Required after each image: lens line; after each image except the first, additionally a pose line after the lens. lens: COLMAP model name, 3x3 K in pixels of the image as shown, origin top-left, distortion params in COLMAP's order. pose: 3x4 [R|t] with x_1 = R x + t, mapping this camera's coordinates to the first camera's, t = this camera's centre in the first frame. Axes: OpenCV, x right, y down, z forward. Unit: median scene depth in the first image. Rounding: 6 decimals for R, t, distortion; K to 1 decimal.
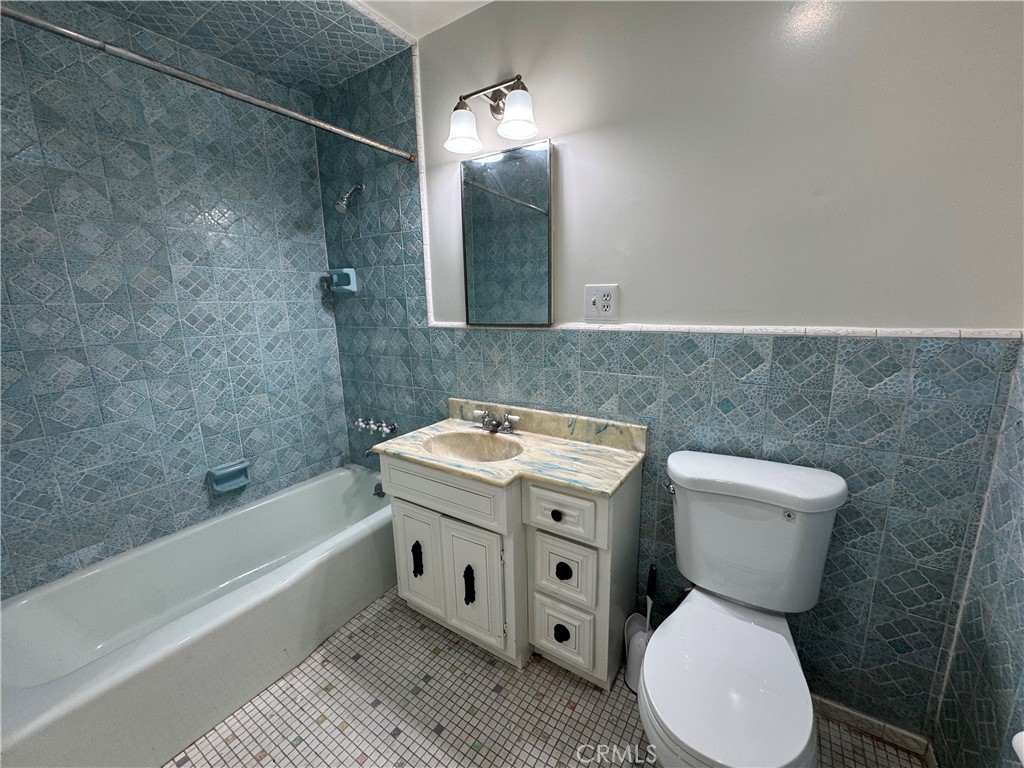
lens RADIAL K [[409.1, 0, 511.6], [0, 409.1, 383.8], [0, 0, 1]] dist [-0.001032, -0.000305]
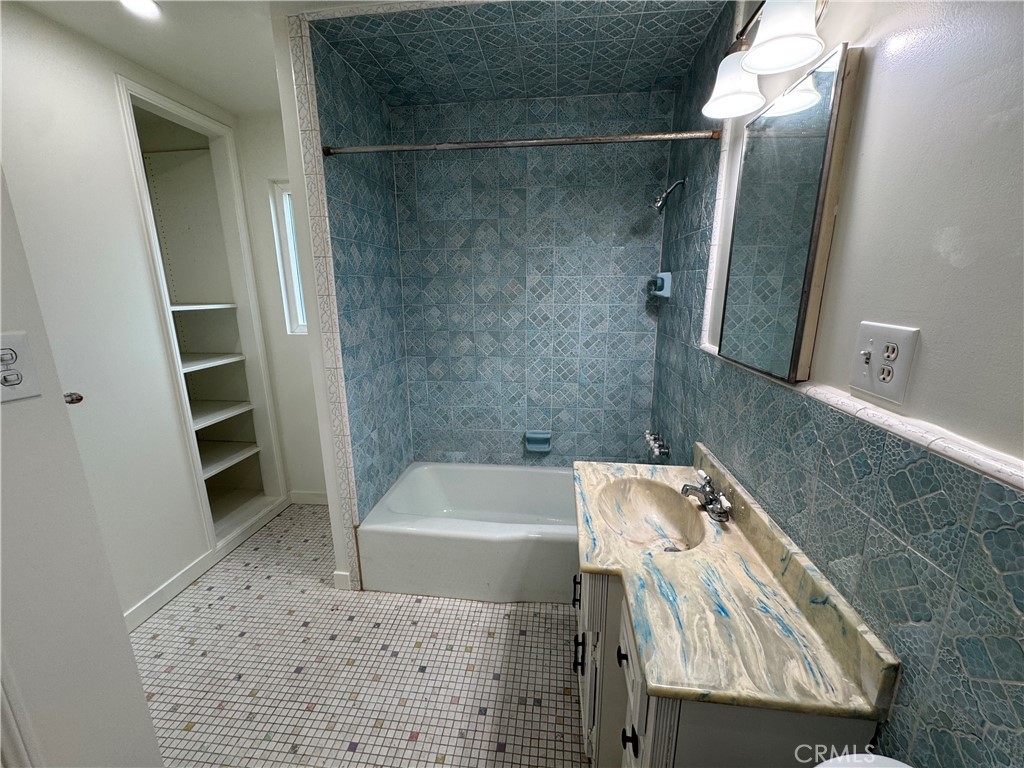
lens RADIAL K [[409.1, 0, 511.0], [0, 409.1, 384.0], [0, 0, 1]] dist [-0.001032, -0.000305]
pose [[0.447811, 0.223628, -0.865711, 0.401303], [-0.184695, 0.970472, 0.155152, -0.151478], [0.874844, 0.090414, 0.475892, 0.359122]]
